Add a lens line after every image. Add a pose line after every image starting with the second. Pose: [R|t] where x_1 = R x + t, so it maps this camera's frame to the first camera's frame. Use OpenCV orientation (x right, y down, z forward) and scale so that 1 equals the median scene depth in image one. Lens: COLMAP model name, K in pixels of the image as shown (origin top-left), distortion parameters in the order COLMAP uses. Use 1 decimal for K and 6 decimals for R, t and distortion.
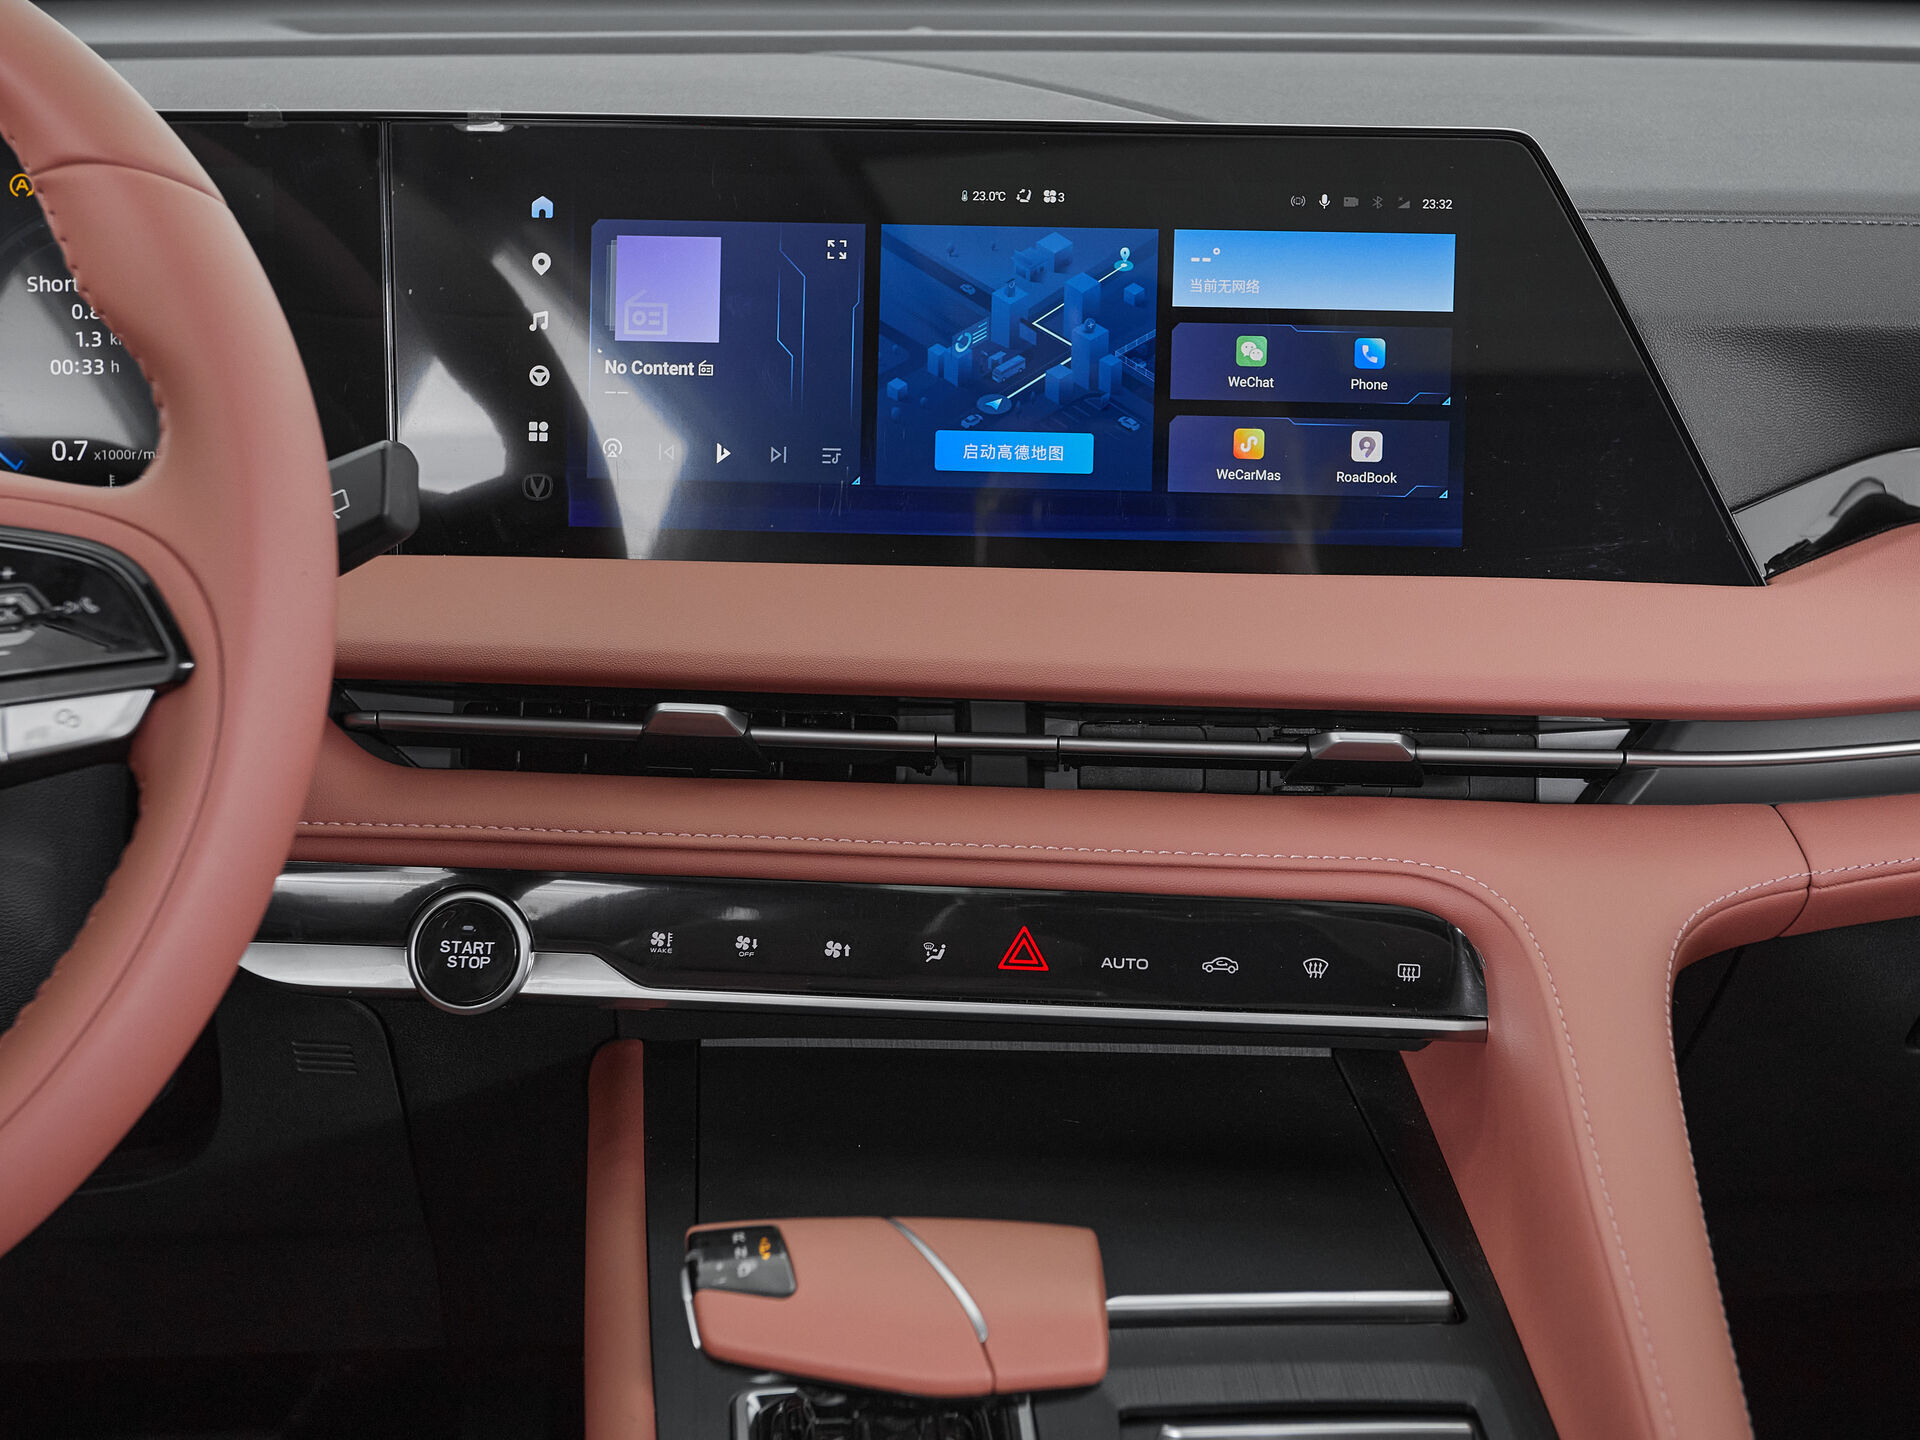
lens RADIAL K [[2721.1, 0, 954.4], [0, 2721.1, 623.4], [0, 0, 1]] dist [0.028348, 0.031374]
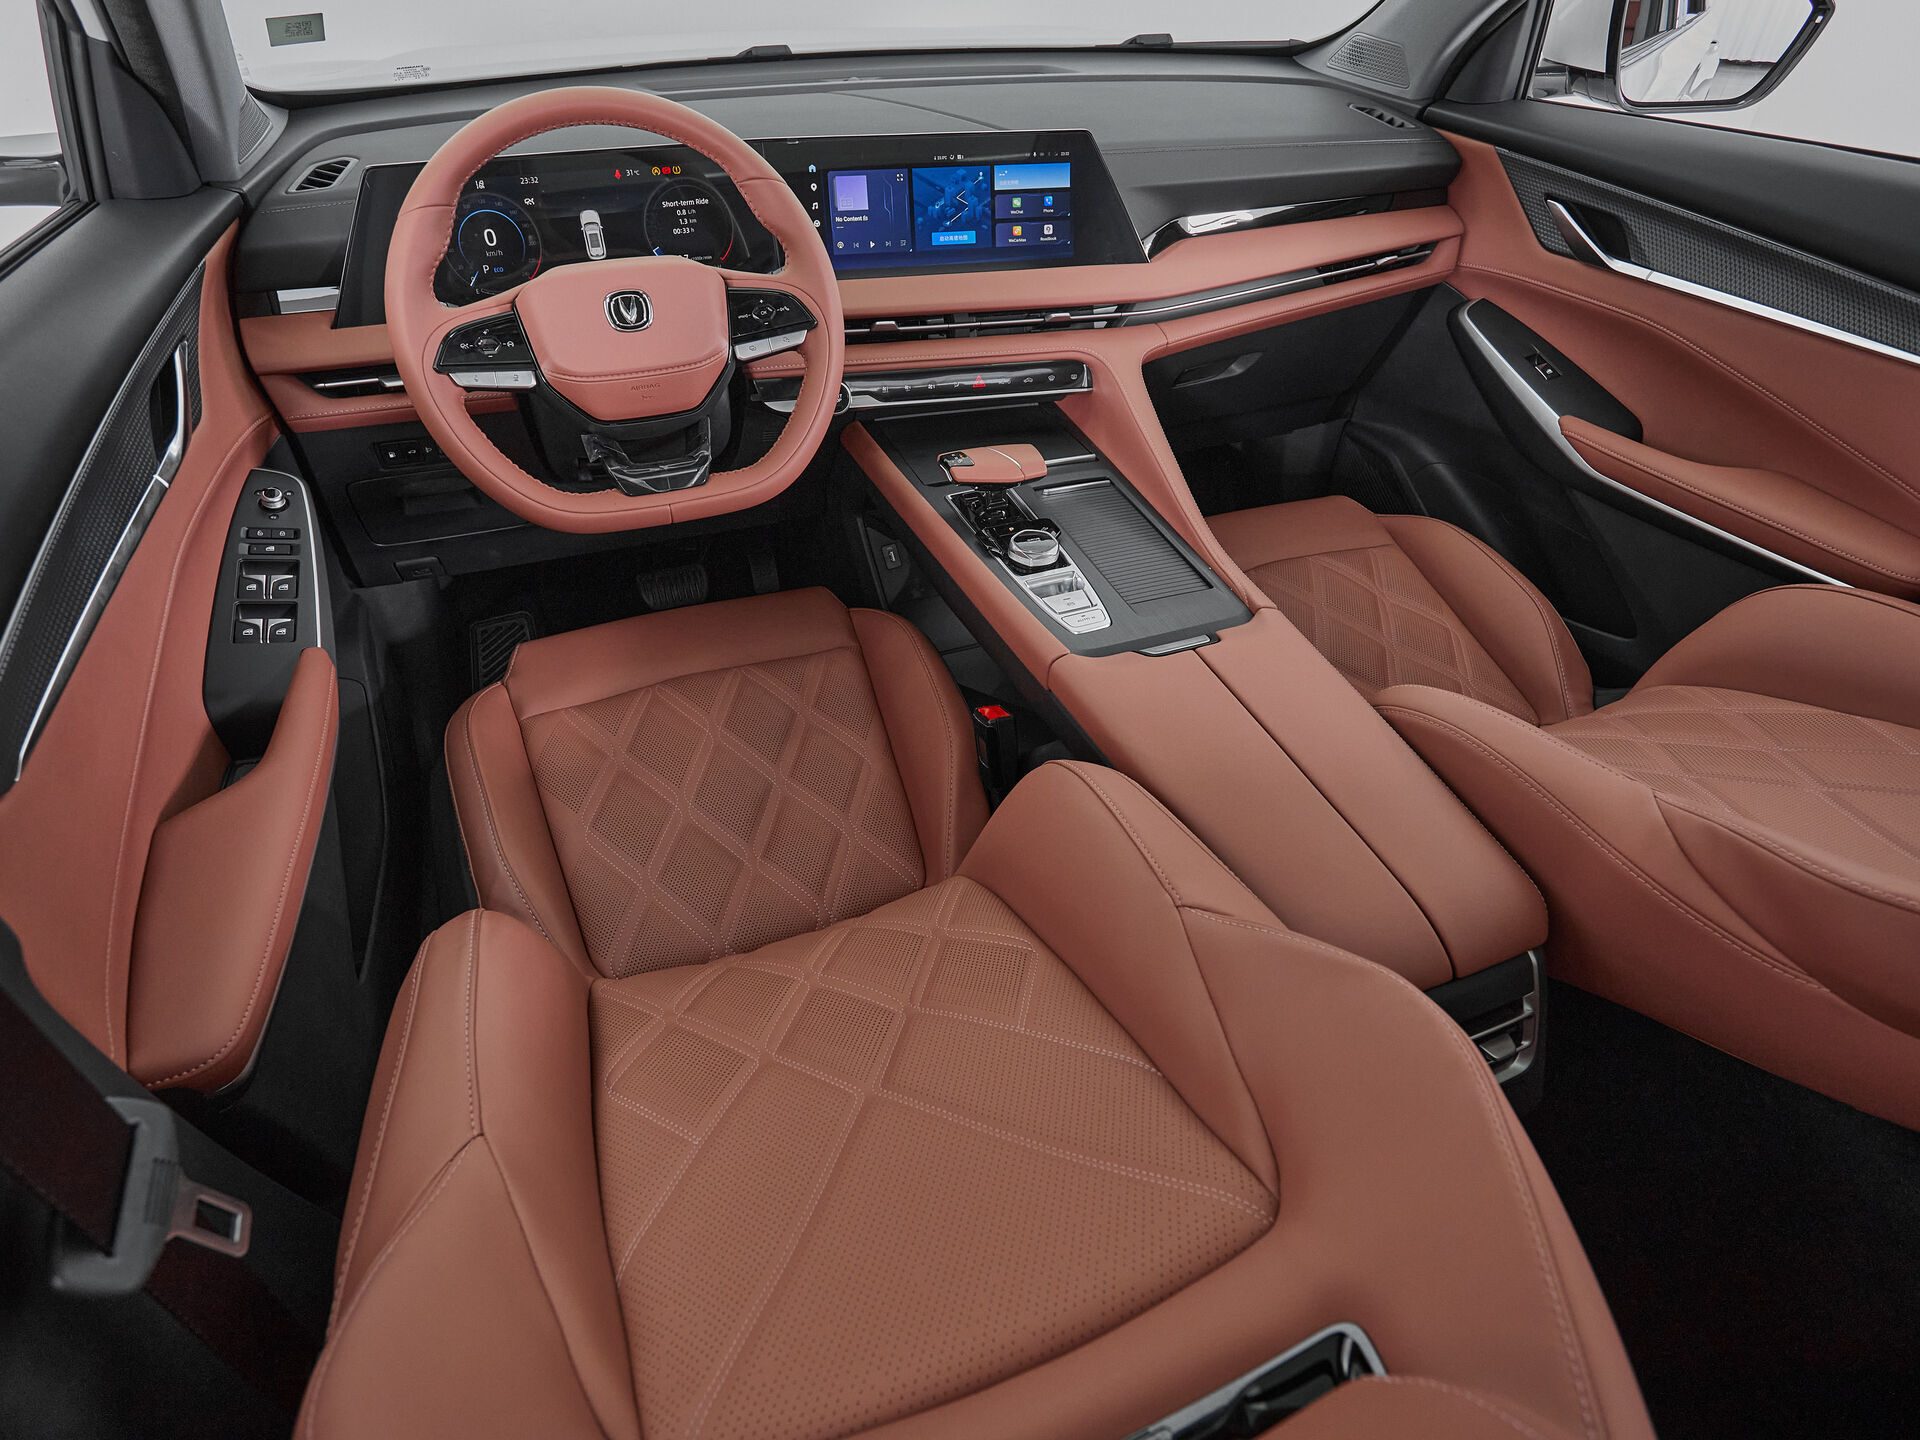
lens RADIAL K [[1069.5, 0, 960.0], [0, 1069.5, 720.0], [0, 0, 1]] dist [0.000385, -0.000630]
pose [[0.959342, -0.173905, 0.222305, -0.392986], [0.072743, 0.913365, 0.400590, -0.047425], [-0.272710, -0.368132, 0.888881, -0.477741]]
